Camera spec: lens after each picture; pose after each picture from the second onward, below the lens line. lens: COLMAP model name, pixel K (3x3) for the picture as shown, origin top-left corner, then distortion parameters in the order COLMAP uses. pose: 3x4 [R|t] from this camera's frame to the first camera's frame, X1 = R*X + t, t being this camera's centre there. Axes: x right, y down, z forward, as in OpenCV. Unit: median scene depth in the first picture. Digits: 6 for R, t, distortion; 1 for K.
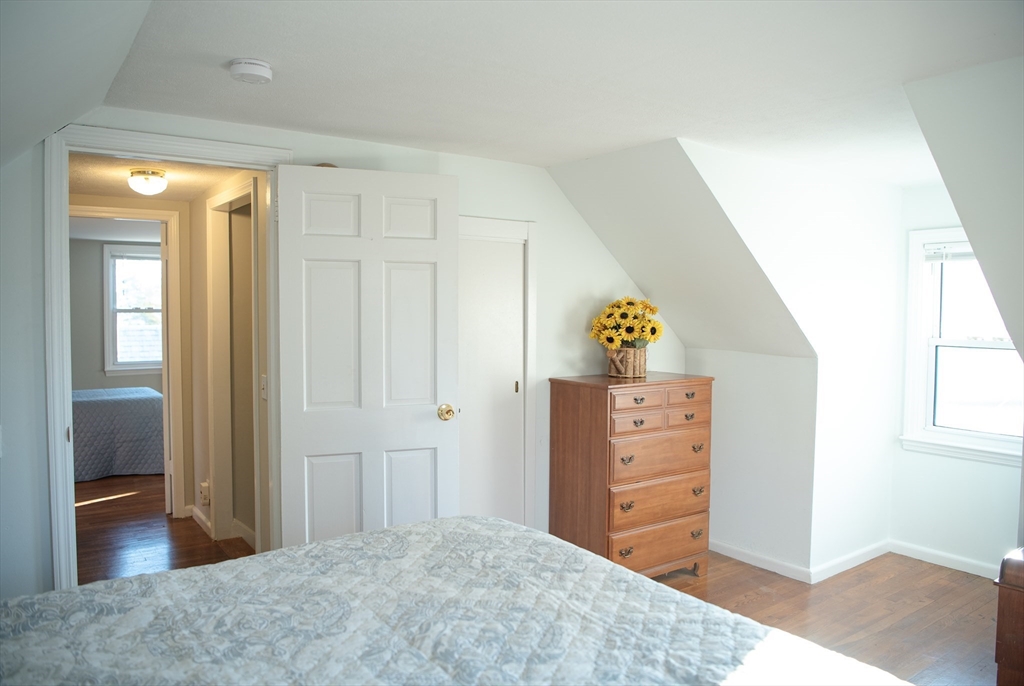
lens RADIAL K [[716.5, 0, 495.6], [0, 716.5, 340.2], [0, 0, 1]] dist [-0.060708, 0.007469]
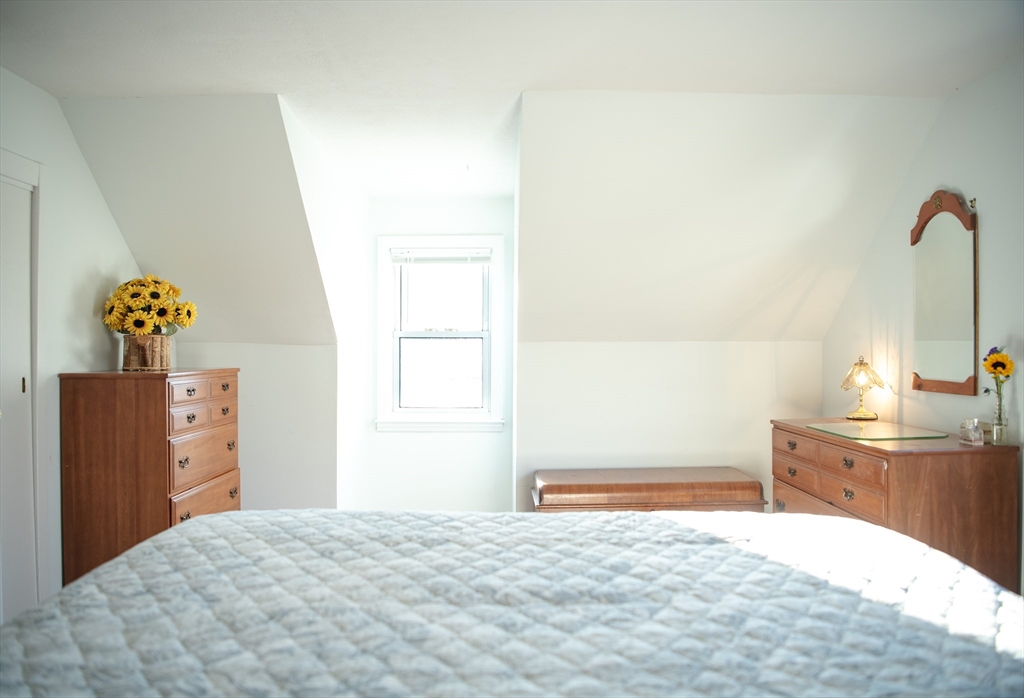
lens RADIAL K [[722.4, 0, 483.8], [0, 722.4, 346.4], [0, 0, 1]] dist [-0.059140, 0.003807]
pose [[0.582760, -0.002733, 0.812640, -0.327815], [0.037920, 0.998997, -0.023833, 0.071439], [-0.811759, 0.044705, 0.582278, 0.238595]]
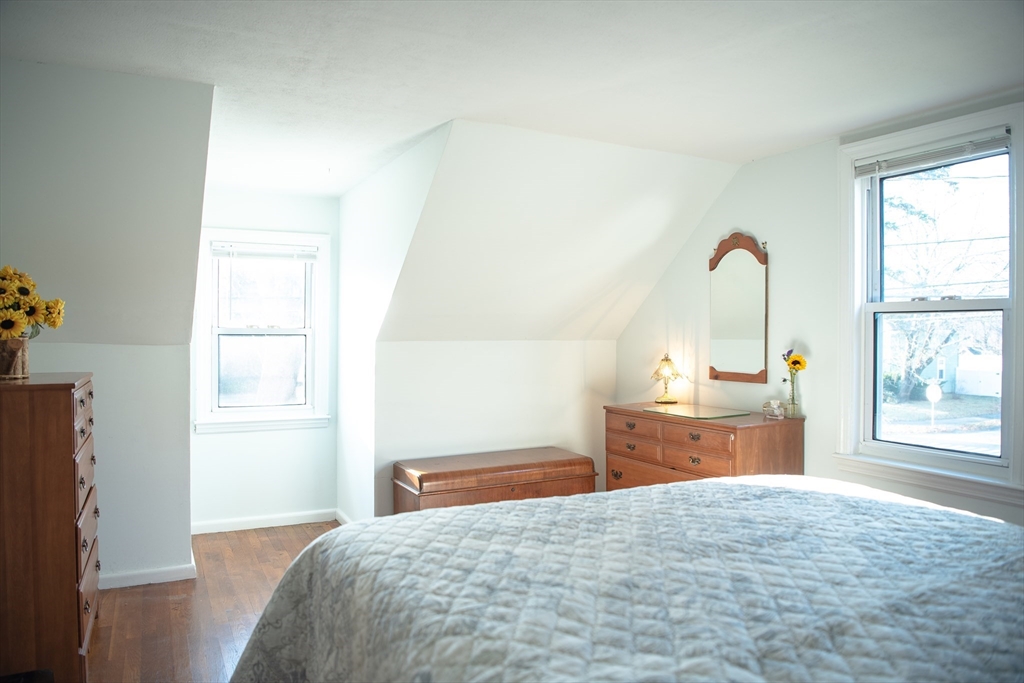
lens RADIAL K [[716.5, 0, 495.6], [0, 716.5, 338.7], [0, 0, 1]] dist [-0.060708, 0.007469]
pose [[0.141451, -0.009420, 0.989900, -0.530629], [0.041956, 0.999113, 0.003512, 0.036511], [-0.989056, 0.041035, 0.141721, 0.514681]]
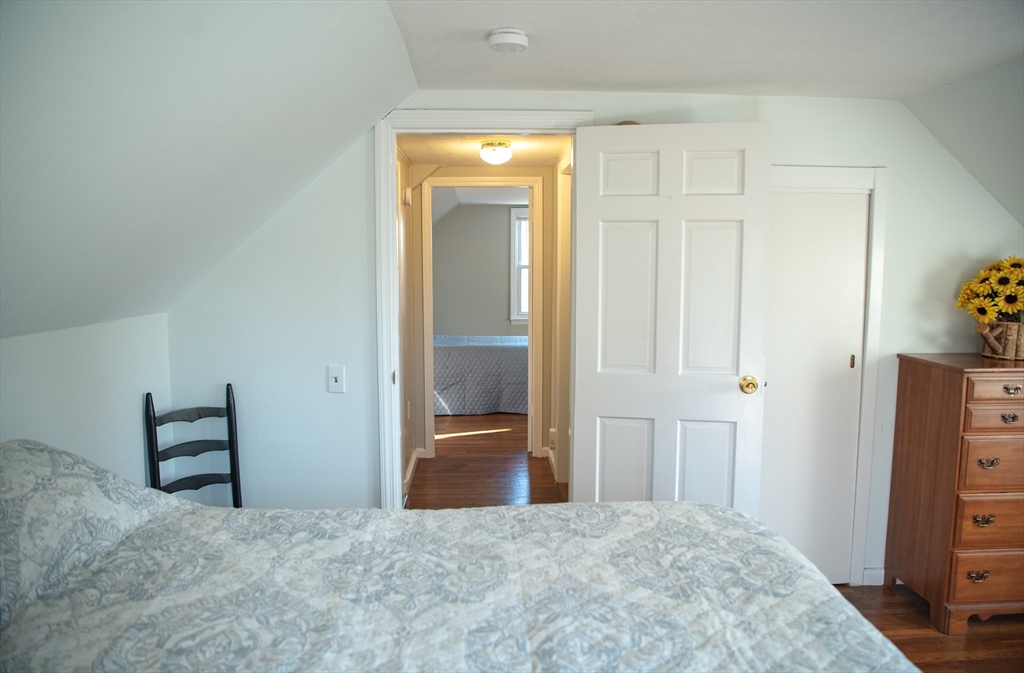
lens RADIAL K [[704.5, 0, 512.0], [0, 704.5, 336.5], [0, 0, 1]] dist [-0.063267, 0.005433]
pose [[0.845422, 0.053282, -0.531434, 0.147705], [-0.020999, 0.997558, 0.066609, -0.014059], [0.533686, -0.045153, 0.844477, 0.089627]]
